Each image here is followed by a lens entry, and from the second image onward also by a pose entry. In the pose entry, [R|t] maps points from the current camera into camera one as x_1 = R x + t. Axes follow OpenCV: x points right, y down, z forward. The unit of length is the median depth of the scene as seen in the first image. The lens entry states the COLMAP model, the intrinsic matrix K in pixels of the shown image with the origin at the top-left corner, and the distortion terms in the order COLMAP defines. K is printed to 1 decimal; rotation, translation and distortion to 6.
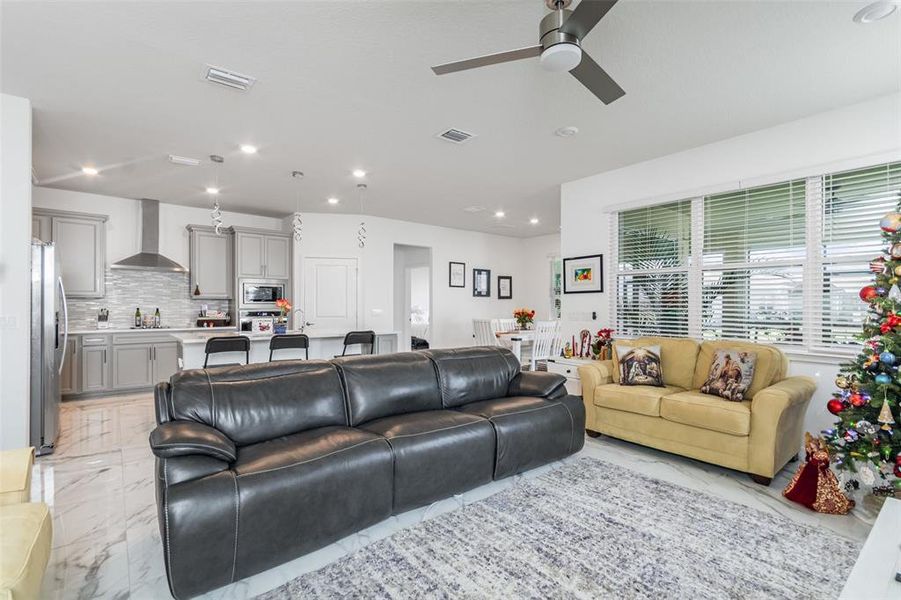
lens RADIAL K [[411.7, 0, 451.5], [0, 411.7, 303.9], [0, 0, 1]] dist [0.000762, 0.000162]
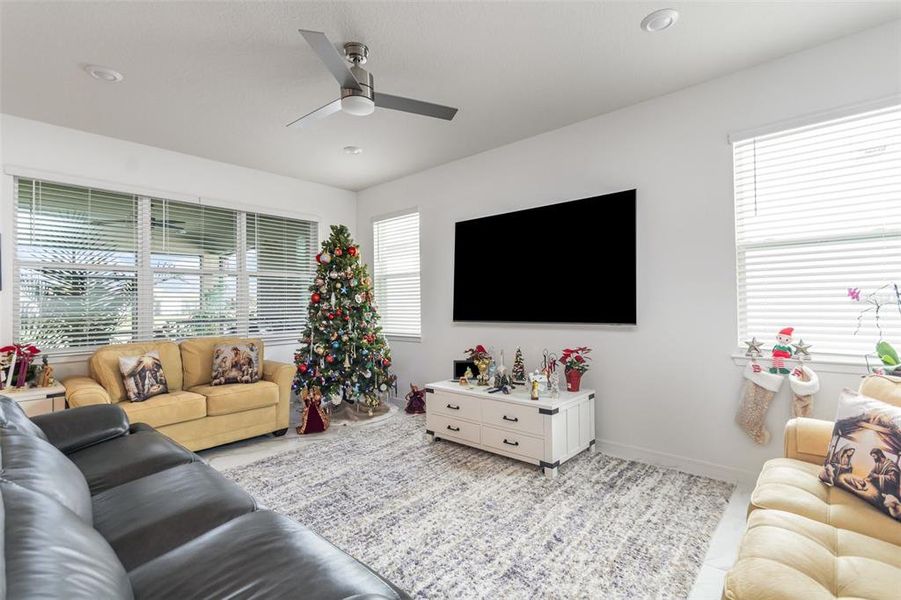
lens RADIAL K [[414.8, 0, 454.0], [0, 414.8, 300.7], [0, 0, 1]] dist [0.000685, 0.000129]
pose [[-0.164971, 0.005970, 0.986280, -0.701760], [0.012635, 0.999912, -0.003939, 0.001544], [-0.986217, 0.011812, -0.165032, 0.652438]]
